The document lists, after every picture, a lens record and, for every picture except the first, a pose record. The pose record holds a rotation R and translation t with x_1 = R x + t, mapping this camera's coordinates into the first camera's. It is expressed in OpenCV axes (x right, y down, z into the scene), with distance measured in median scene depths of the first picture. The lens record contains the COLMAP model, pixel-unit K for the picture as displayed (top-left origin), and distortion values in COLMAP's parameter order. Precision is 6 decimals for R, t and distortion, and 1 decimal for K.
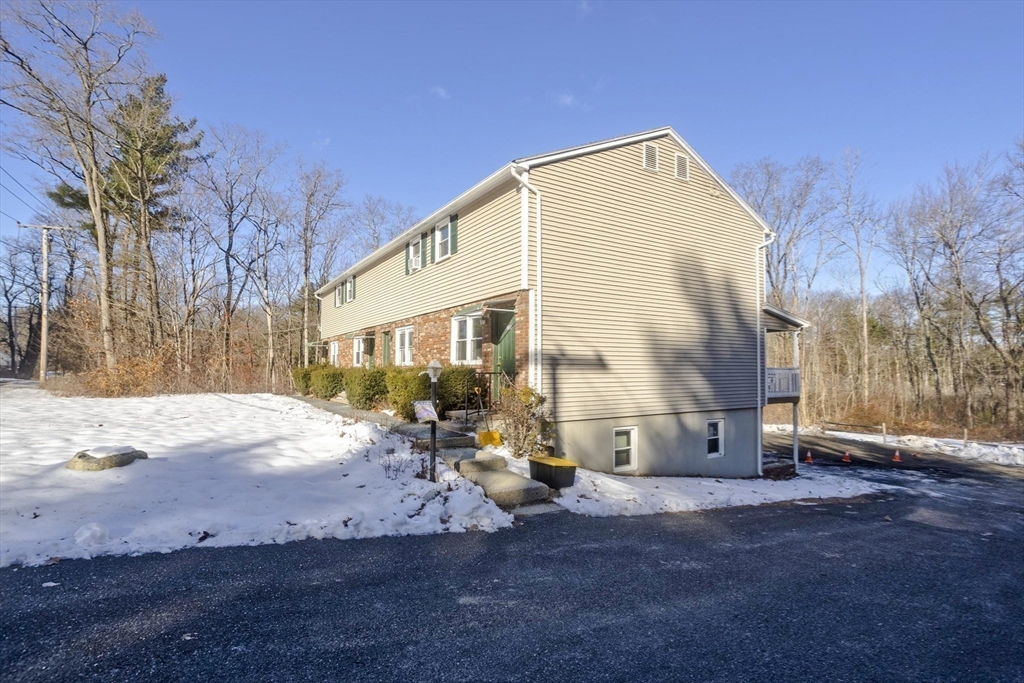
lens RADIAL K [[488.9, 0, 510.0], [0, 488.9, 364.7], [0, 0, 1]] dist [-0.043100, 0.024829]
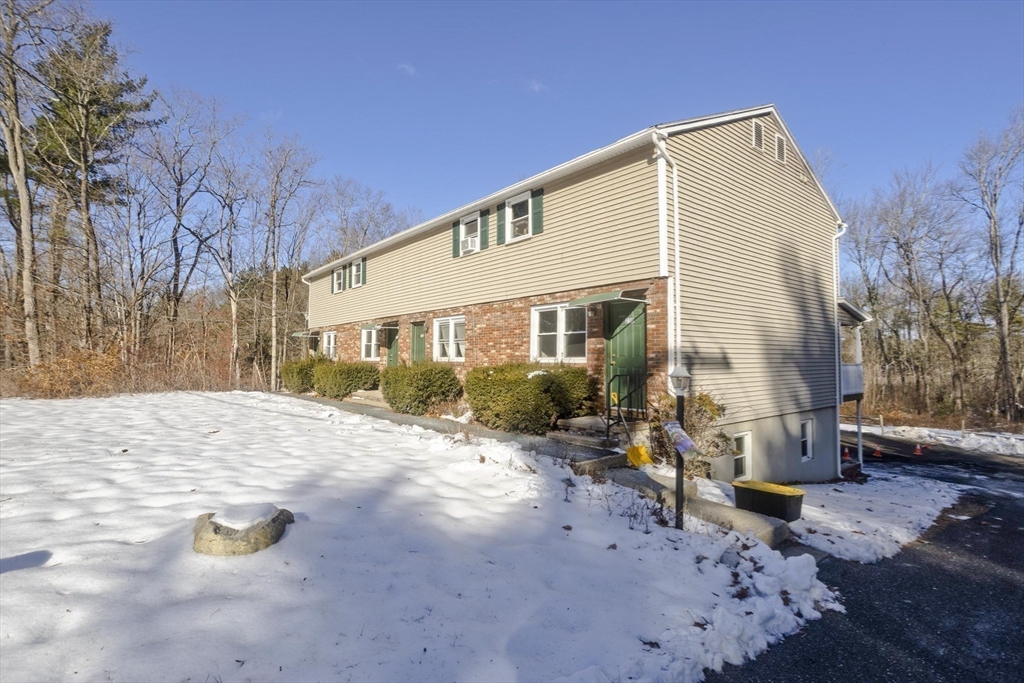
lens RADIAL K [[488.9, 0, 512.6], [0, 488.9, 342.8], [0, 0, 1]] dist [-0.043100, 0.024829]
pose [[0.992674, 0.004280, 0.120745, -0.231378], [-0.001556, 0.999742, -0.022648, -0.013234], [-0.120810, 0.022294, 0.992425, 0.132774]]
